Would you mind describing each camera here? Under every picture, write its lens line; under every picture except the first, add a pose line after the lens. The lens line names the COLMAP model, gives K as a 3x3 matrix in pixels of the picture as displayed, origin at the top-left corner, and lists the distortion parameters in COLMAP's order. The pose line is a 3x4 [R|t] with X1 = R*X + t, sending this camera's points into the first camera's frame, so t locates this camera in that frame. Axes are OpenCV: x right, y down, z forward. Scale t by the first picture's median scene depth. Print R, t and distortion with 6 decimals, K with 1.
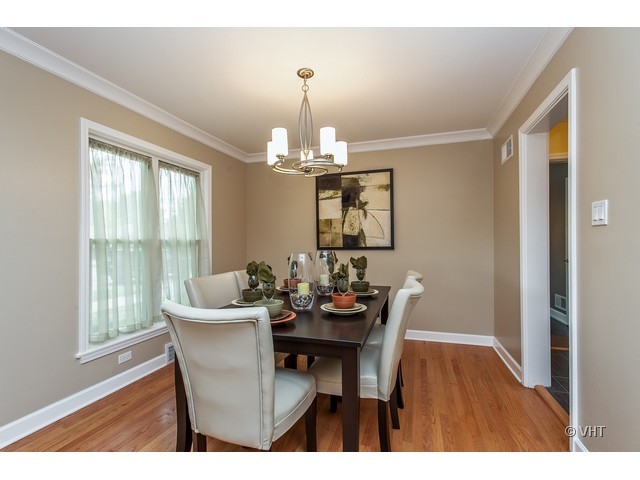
lens RADIAL K [[318.3, 0, 319.8], [0, 318.3, 241.0], [0, 0, 1]] dist [-0.012066, 0.001509]
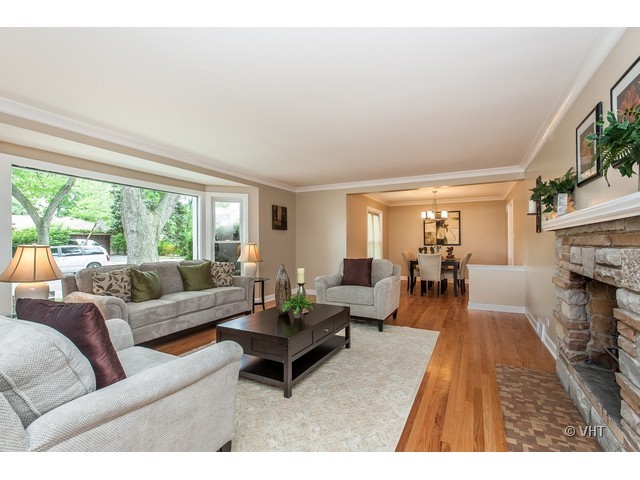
lens RADIAL K [[318.3, 0, 319.8], [0, 318.3, 241.0], [0, 0, 1]] dist [-0.012066, 0.001509]
pose [[0.989313, 0.001526, -0.145801, -0.427246], [-0.001326, 0.999998, 0.001472, -0.007141], [0.145803, -0.001263, 0.989313, -1.388453]]
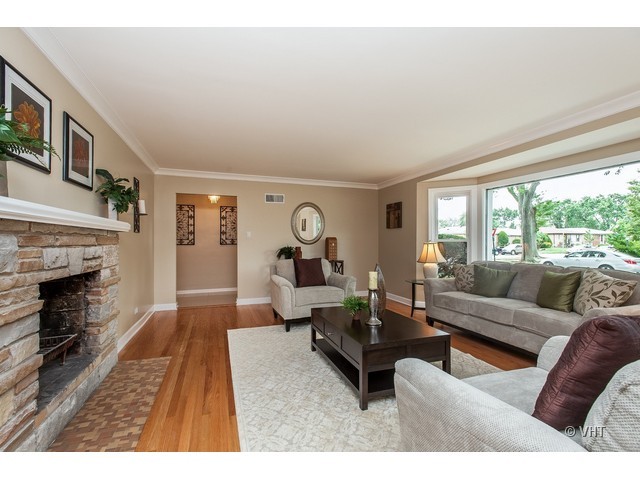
lens RADIAL K [[318.3, 0, 319.8], [0, 318.3, 241.0], [0, 0, 1]] dist [-0.012066, 0.001509]
pose [[-0.812635, 0.005385, -0.582748, 0.550223], [0.005440, 0.999984, 0.001653, -0.005184], [0.582747, -0.001827, -0.812652, 2.358974]]
